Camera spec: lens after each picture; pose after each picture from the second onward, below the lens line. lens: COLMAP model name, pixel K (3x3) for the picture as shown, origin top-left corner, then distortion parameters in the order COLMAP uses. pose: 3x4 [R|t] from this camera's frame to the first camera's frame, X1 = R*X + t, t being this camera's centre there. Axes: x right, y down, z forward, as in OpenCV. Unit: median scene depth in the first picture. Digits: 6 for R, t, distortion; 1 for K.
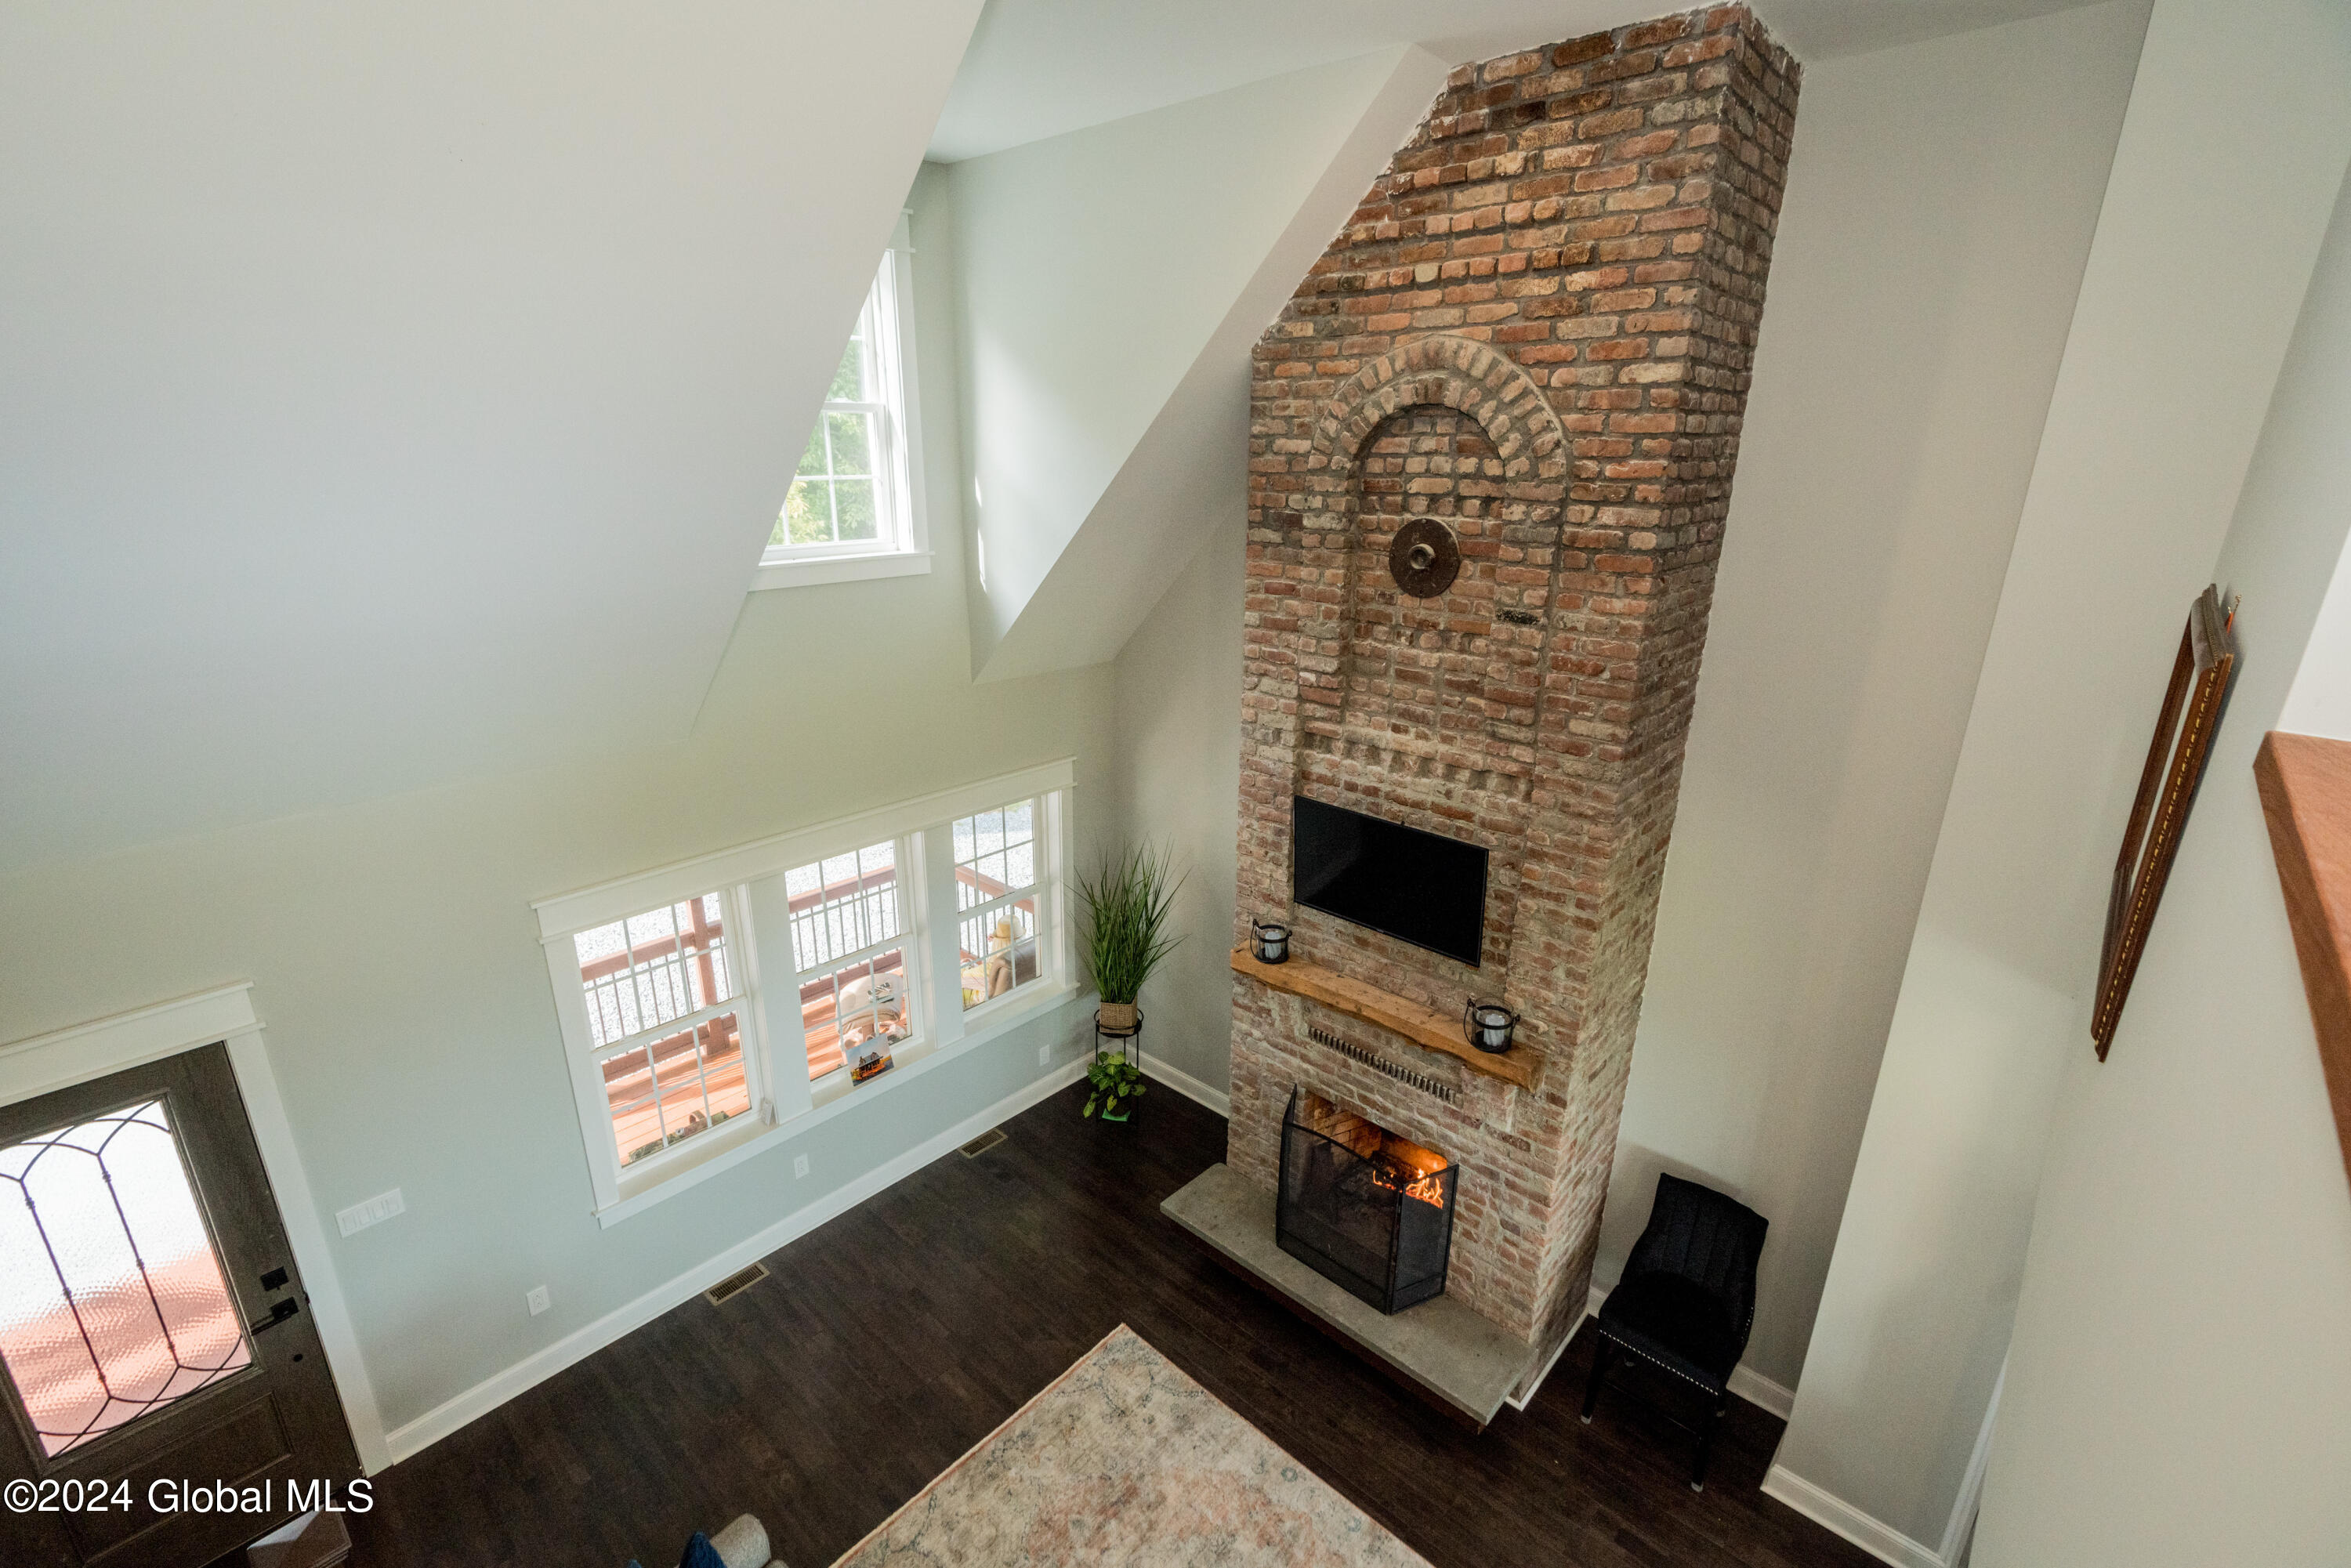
lens RADIAL K [[1055.5, 0, 1166.7], [0, 1055.5, 799.9], [0, 0, 1]] dist [-0.012558, 0.006331]
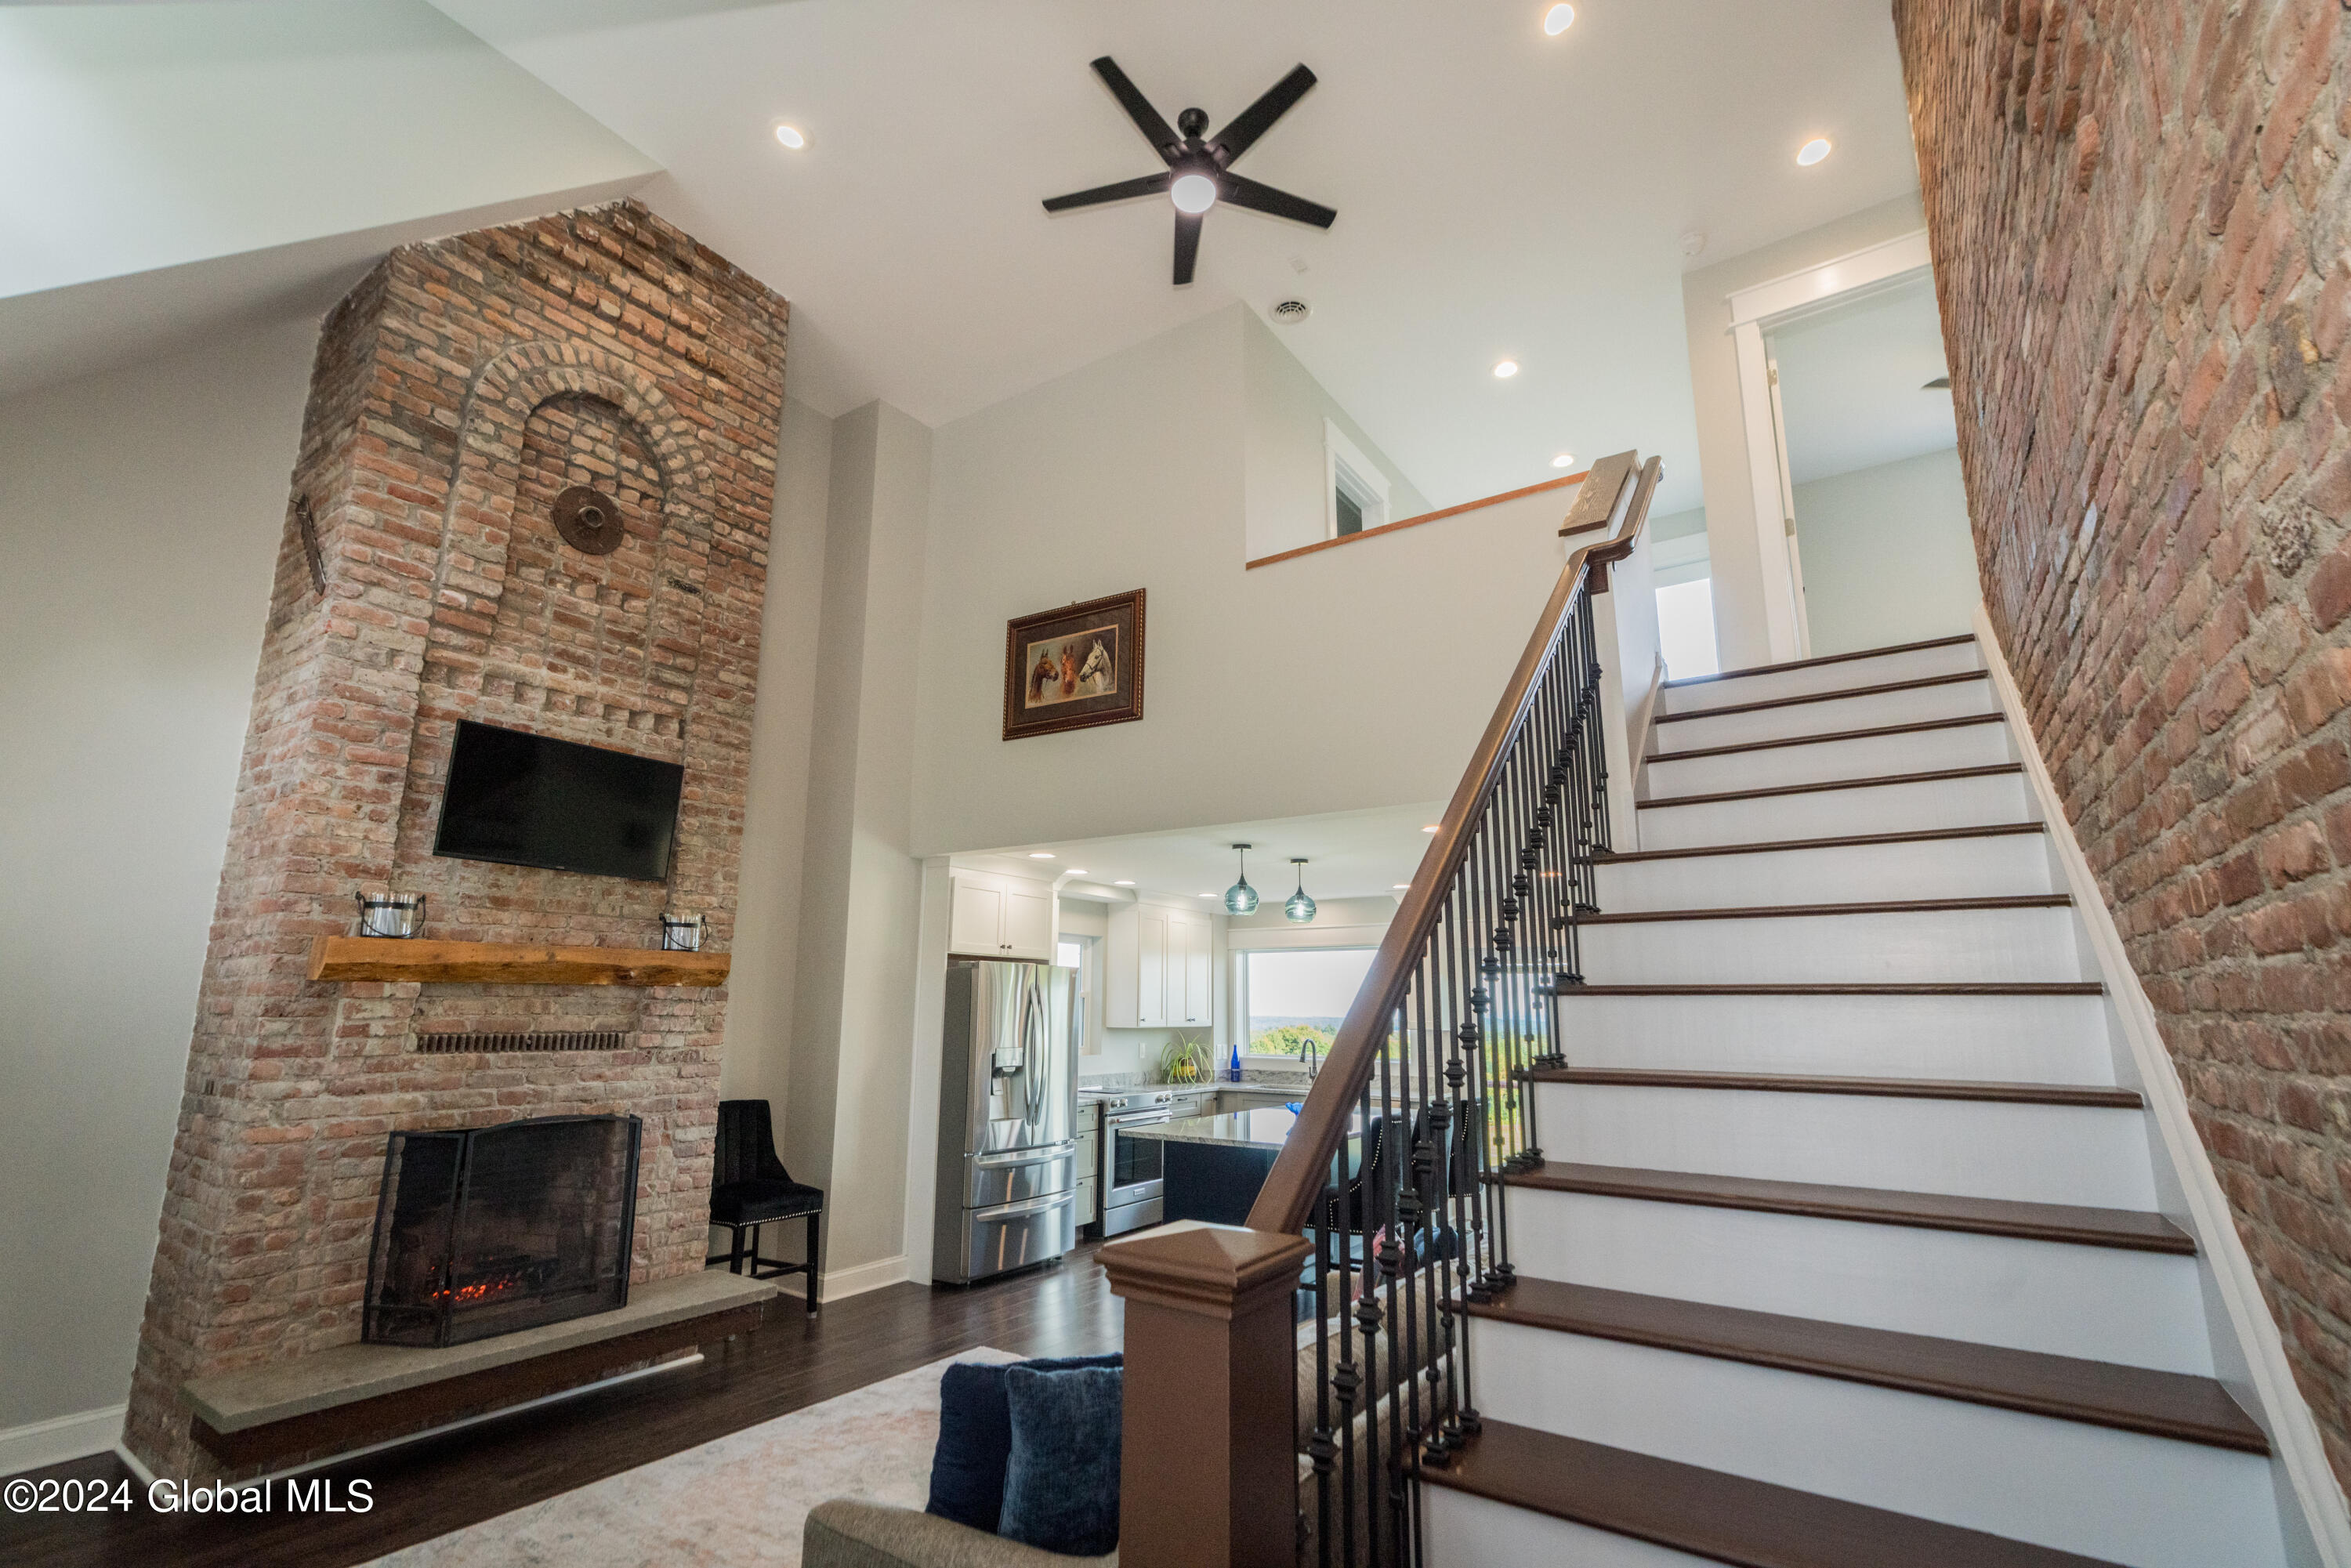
lens RADIAL K [[1044.2, 0, 1183.4], [0, 1044.2, 803.7], [0, 0, 1]] dist [-0.002520, 0.001151]
pose [[-0.159432, 0.183122, 0.970076, -0.886023], [0.316187, 0.940353, -0.125546, 0.398945], [-0.935204, 0.286710, -0.207823, 0.709926]]
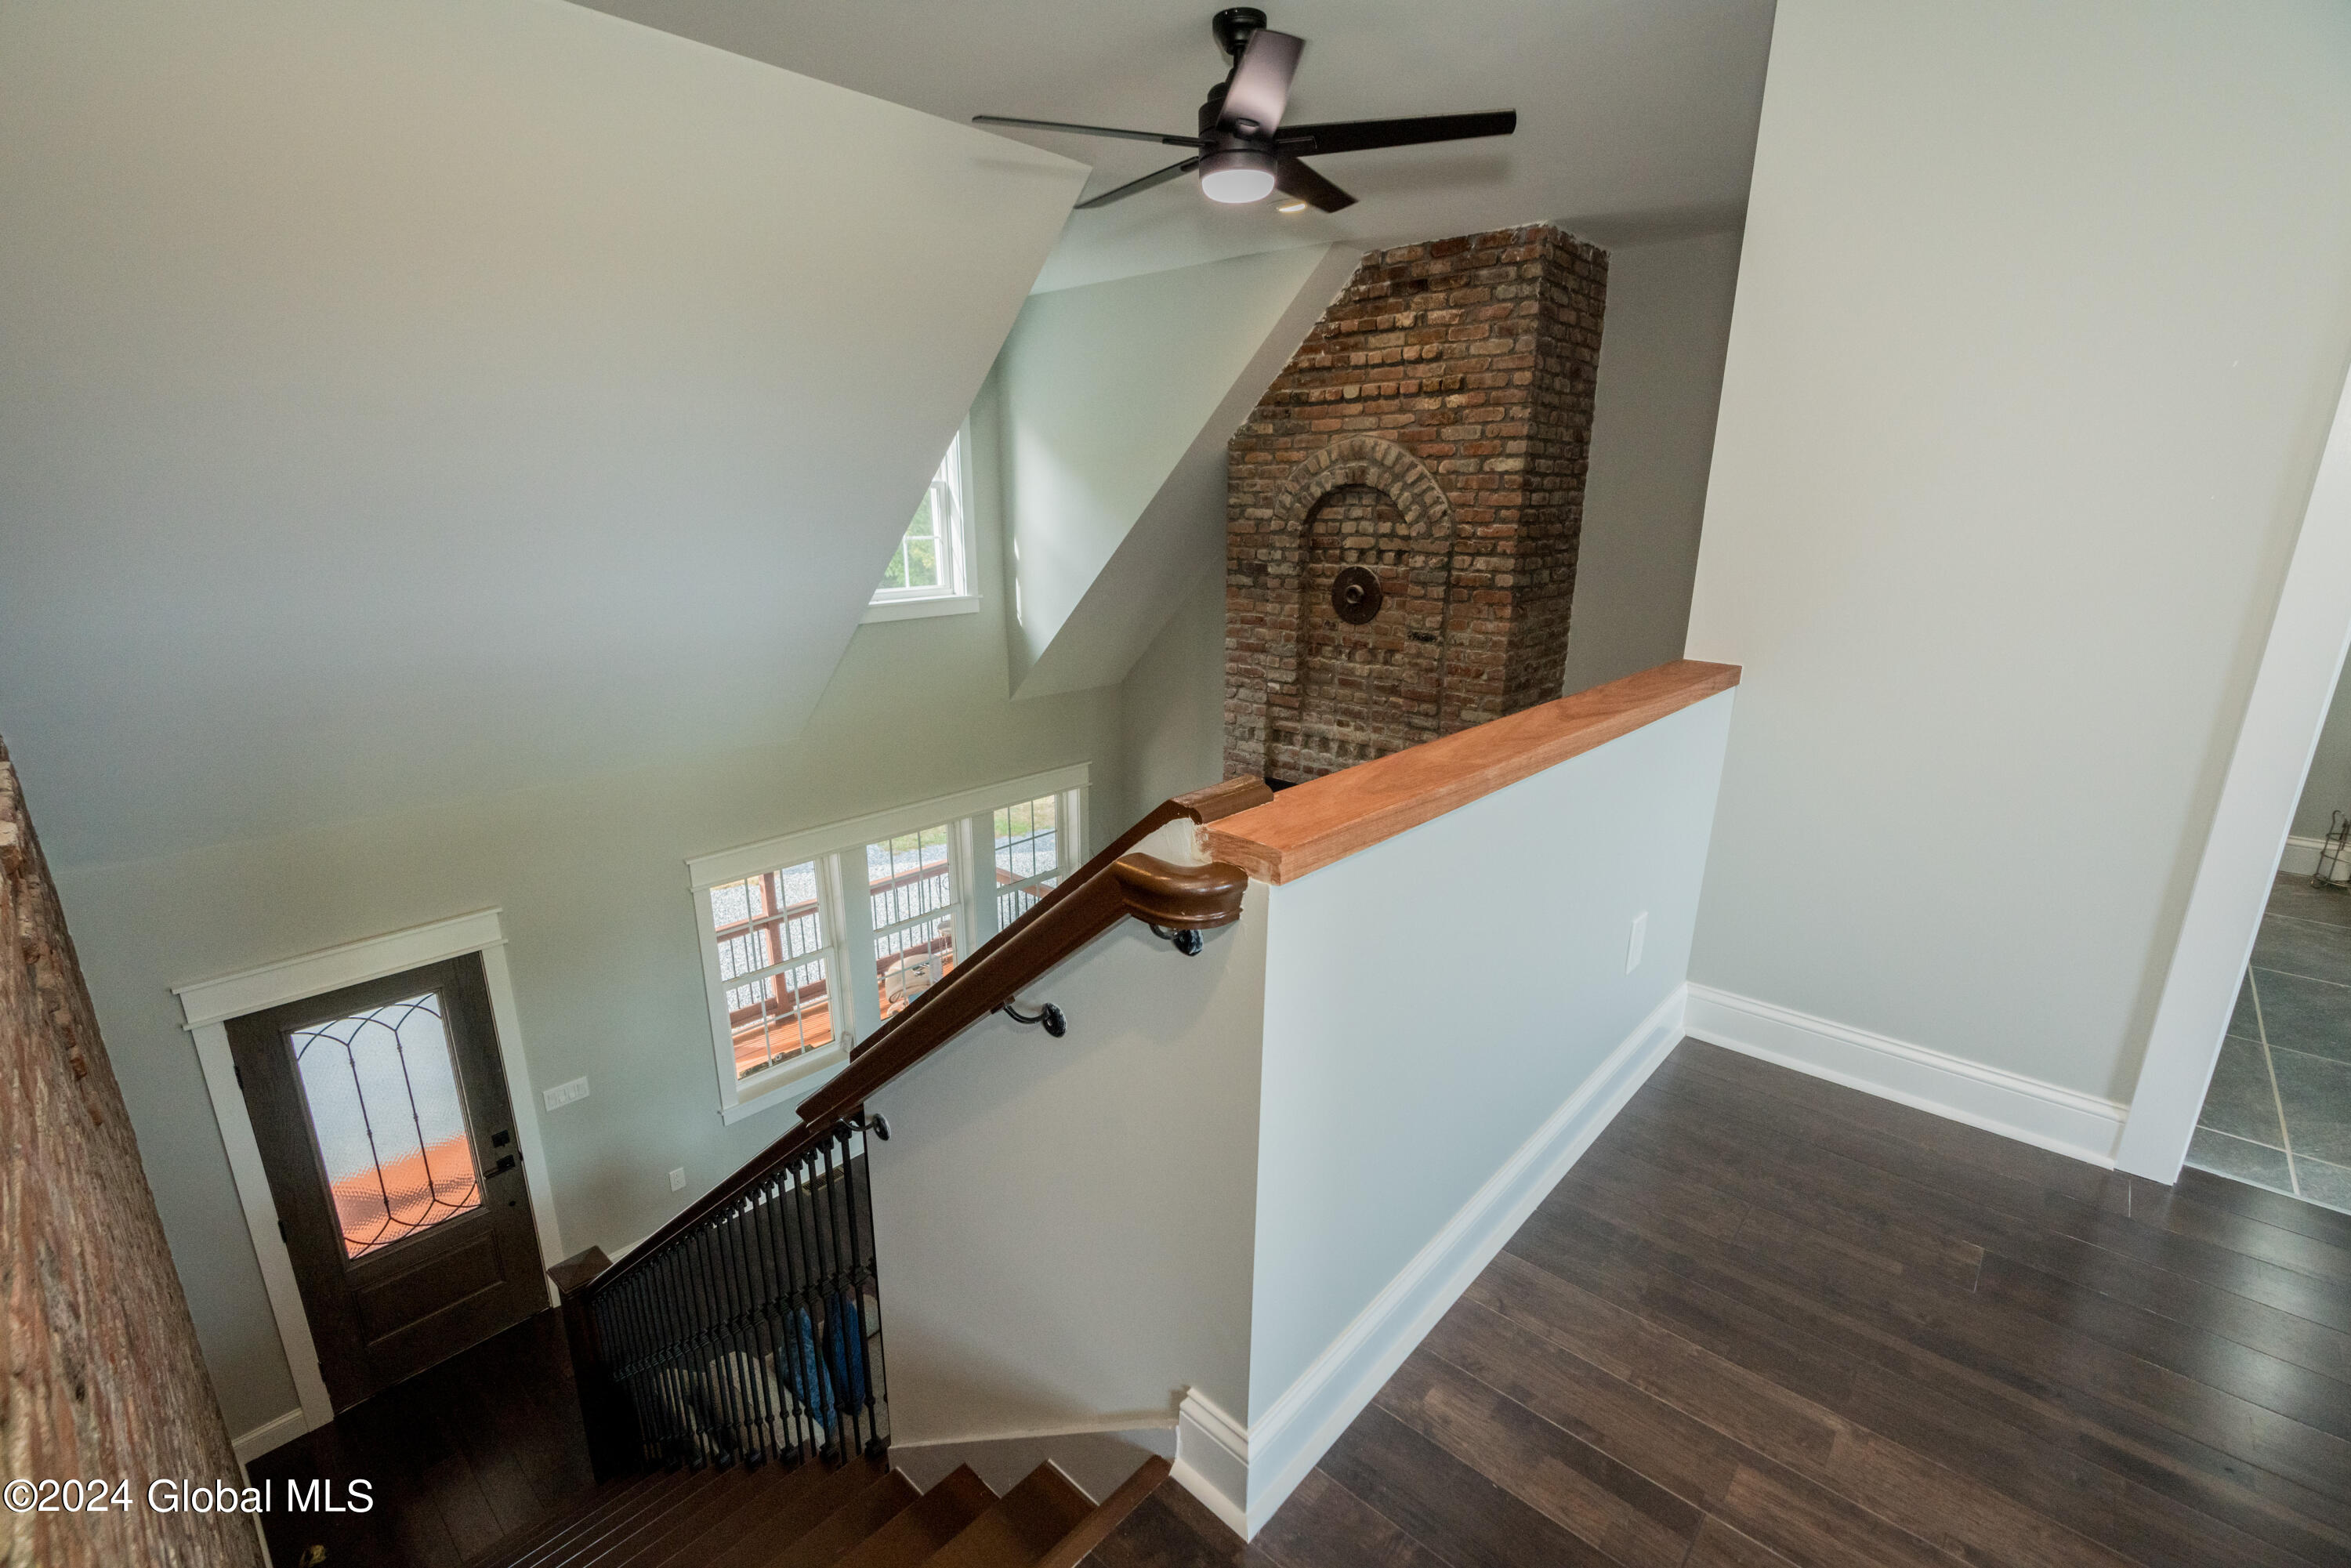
lens RADIAL K [[1057.3, 0, 1168.9], [0, 1057.3, 803.4], [0, 0, 1]] dist [-0.007244, -0.000010]
pose [[0.999902, -0.009386, 0.010417, -0.013179], [0.009823, 0.999038, -0.042729, 0.091933], [-0.010006, 0.042827, 0.999032, -0.337661]]
